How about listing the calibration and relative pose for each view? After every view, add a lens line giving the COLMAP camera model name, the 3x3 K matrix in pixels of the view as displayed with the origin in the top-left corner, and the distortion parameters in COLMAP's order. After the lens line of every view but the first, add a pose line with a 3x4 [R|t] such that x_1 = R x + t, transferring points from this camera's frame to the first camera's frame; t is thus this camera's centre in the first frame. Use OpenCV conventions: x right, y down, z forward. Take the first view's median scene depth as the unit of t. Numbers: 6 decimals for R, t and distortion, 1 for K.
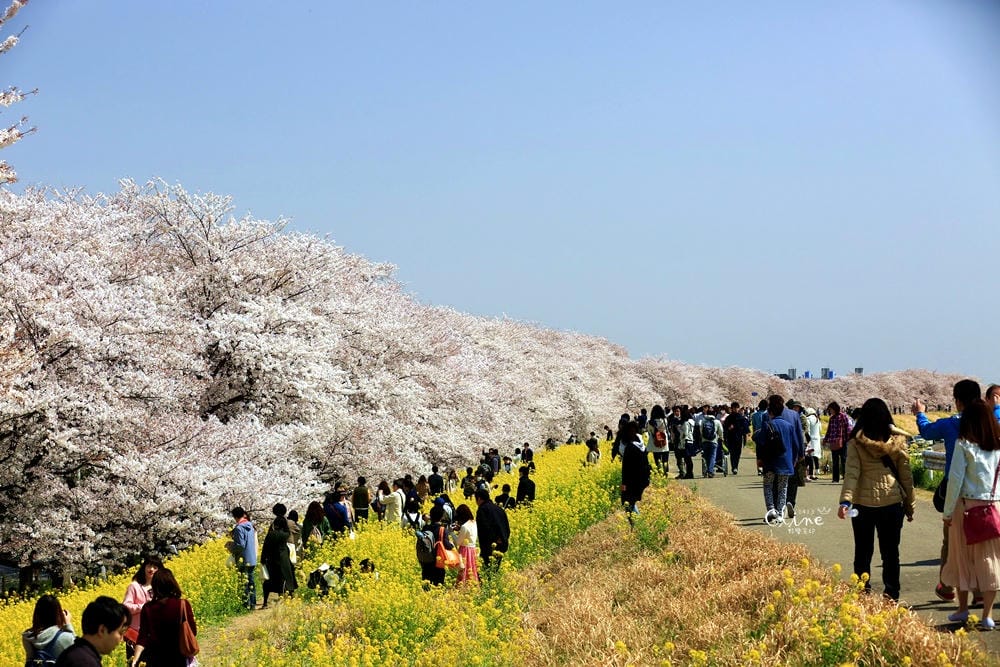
lens RADIAL K [[2202.4, 0, 500.0], [0, 2202.4, 333.5], [0, 0, 1]] dist [0.087397, -0.162167]
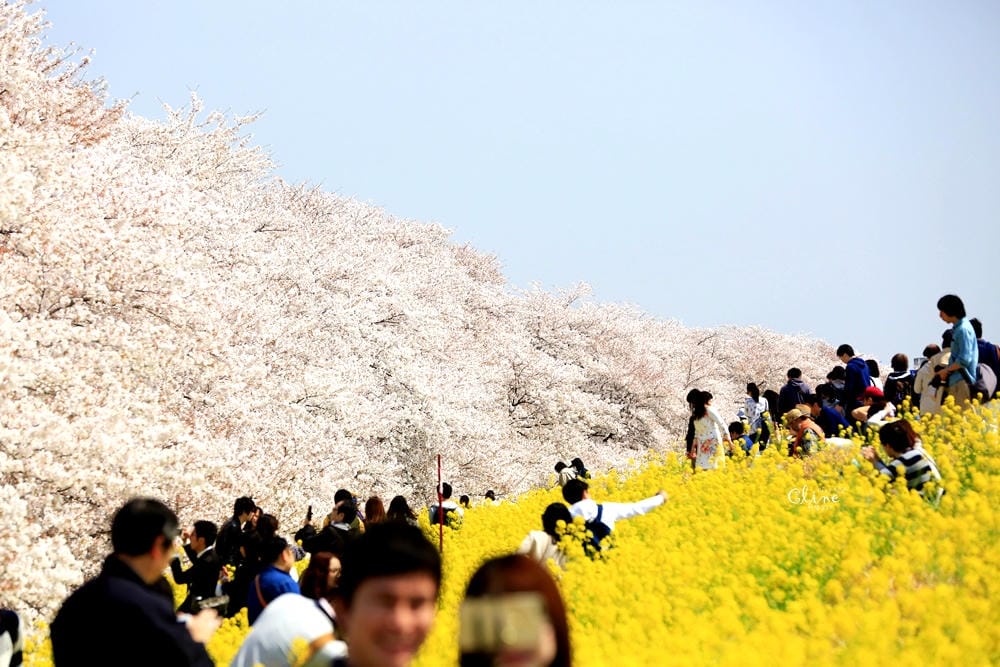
lens RADIAL K [[5375.9, 0, 500.0], [0, 5375.9, 333.5], [0, 0, 1]] dist [1.835739, -6.444763]
pose [[0.996632, -0.004799, 0.081868, -0.012817], [0.004223, 0.999965, 0.007201, 0.013937], [-0.081899, -0.006831, 0.996617, 0.176303]]
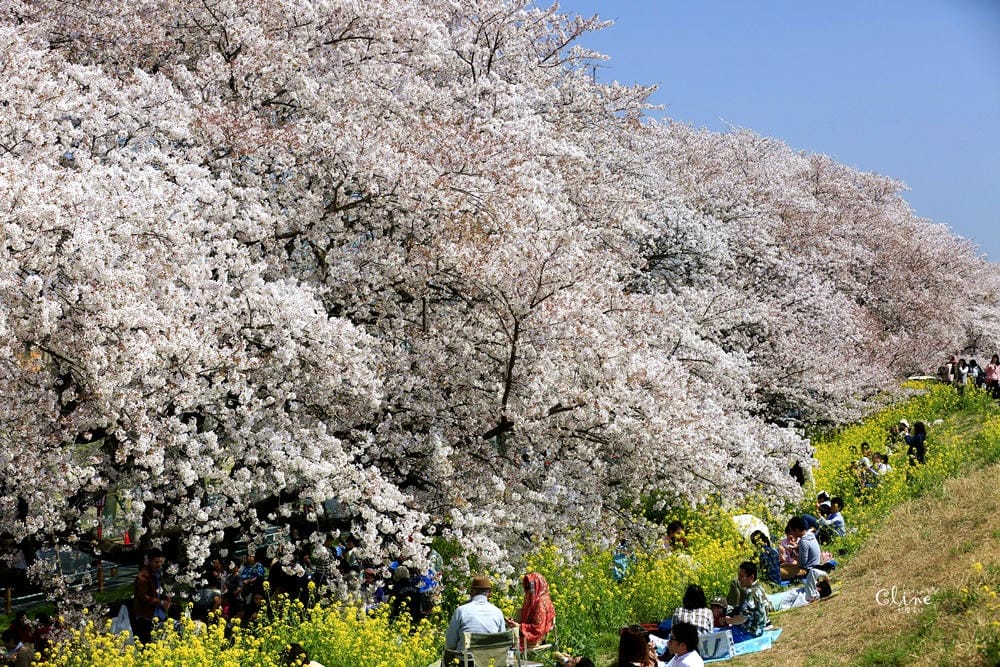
lens RADIAL K [[2016.1, 0, 500.0], [0, 2016.1, 333.5], [0, 0, 1]] dist [-0.256060, -0.099888]
pose [[0.952069, 0.044471, -0.302635, 0.028241], [-0.034553, 0.998678, 0.038049, -0.027104], [0.303927, -0.025769, 0.952347, -0.683919]]
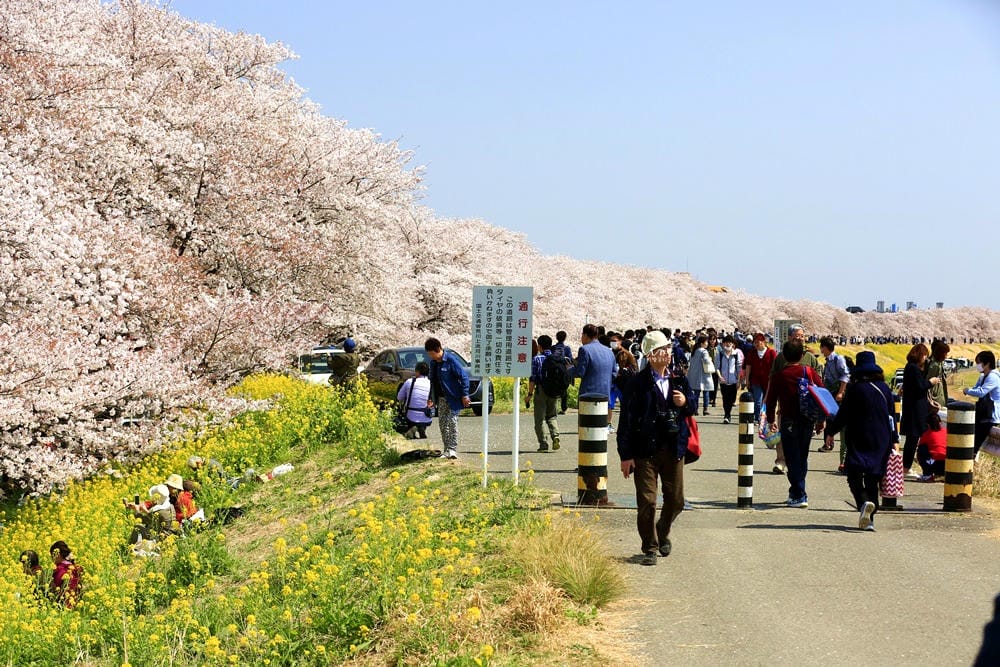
lens RADIAL K [[2016.1, 0, 500.0], [0, 2016.1, 333.5], [0, 0, 1]] dist [-0.256060, -0.099888]
pose [[0.997354, 0.036749, -0.062721, 0.023149], [-0.034299, 0.998622, 0.039716, -0.015098], [0.064094, -0.037460, 0.997241, -0.368856]]
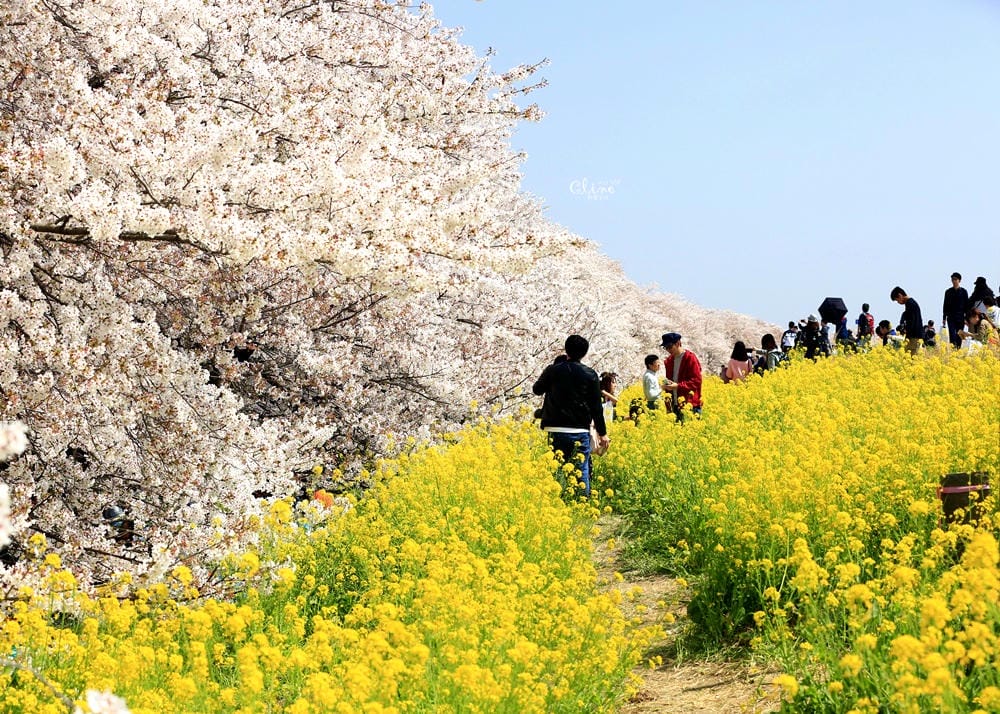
lens RADIAL K [[2177.4, 0, 500.0], [0, 2177.4, 357.0], [0, 0, 1]] dist [-0.249929, 0.176588]
pose [[0.998876, 0.018075, 0.043824, -0.008778], [-0.019070, 0.999567, 0.022398, 0.023791], [-0.043400, -0.023208, 0.998788, 0.381818]]
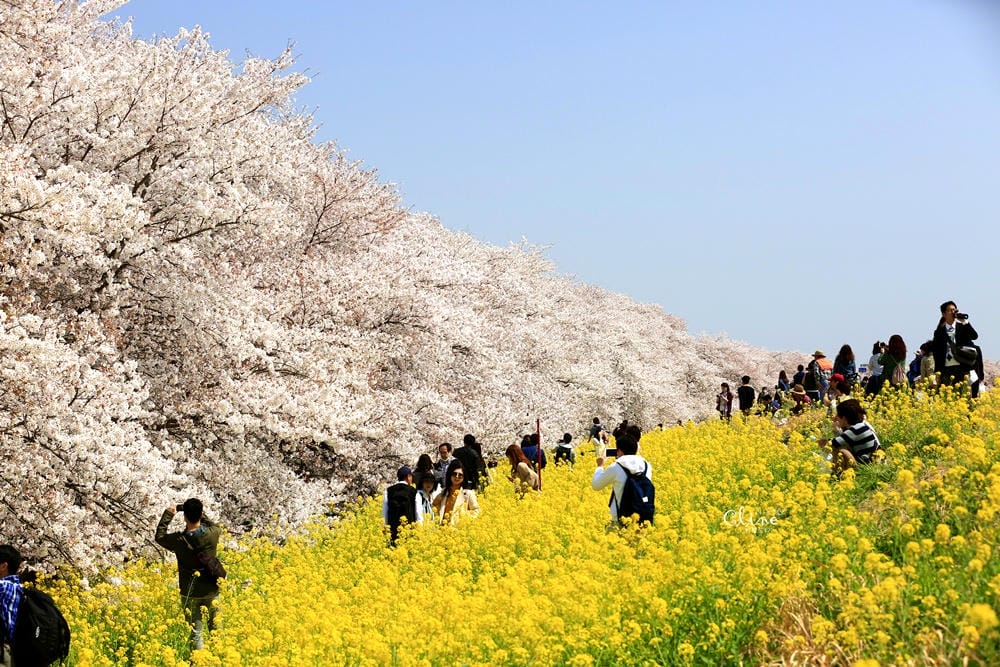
lens RADIAL K [[2016.1, 0, 500.0], [0, 2016.1, 333.5], [0, 0, 1]] dist [-0.256060, -0.099888]
pose [[0.999787, 0.002753, -0.020467, 0.005418], [-0.002819, 0.999991, -0.003153, 0.015992], [0.020458, 0.003210, 0.999786, 0.291587]]
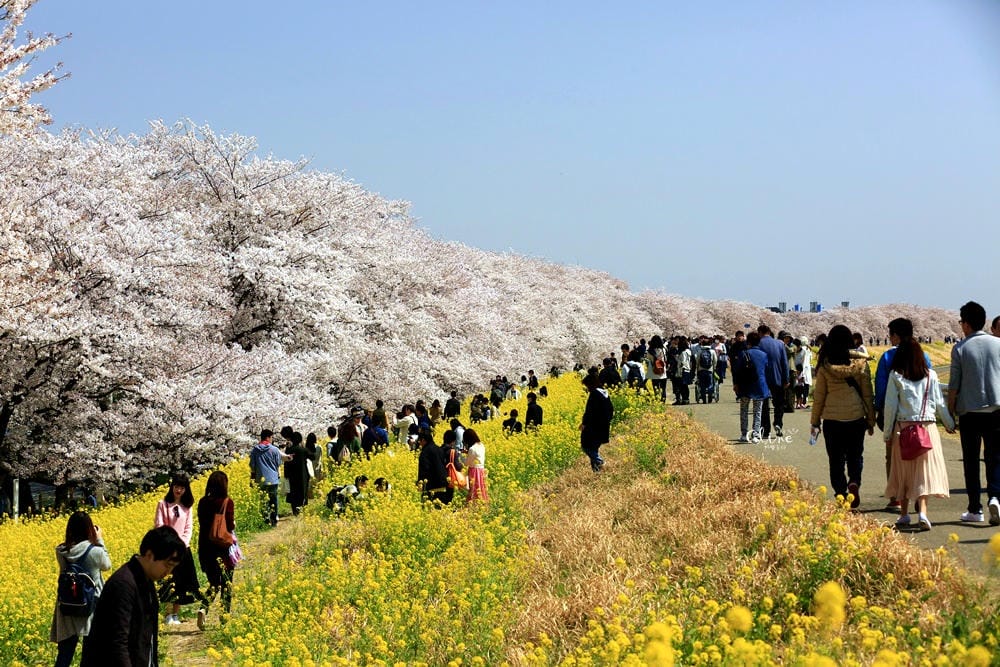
lens RADIAL K [[2093.4, 0, 500.0], [0, 2093.4, 333.5], [0, 0, 1]] dist [0.032728, 0.094179]
pose [[0.999983, 0.004410, -0.003684, 0.000049], [-0.004291, 0.999482, 0.031892, -0.000254], [0.003822, -0.031876, 0.999485, -0.006271]]
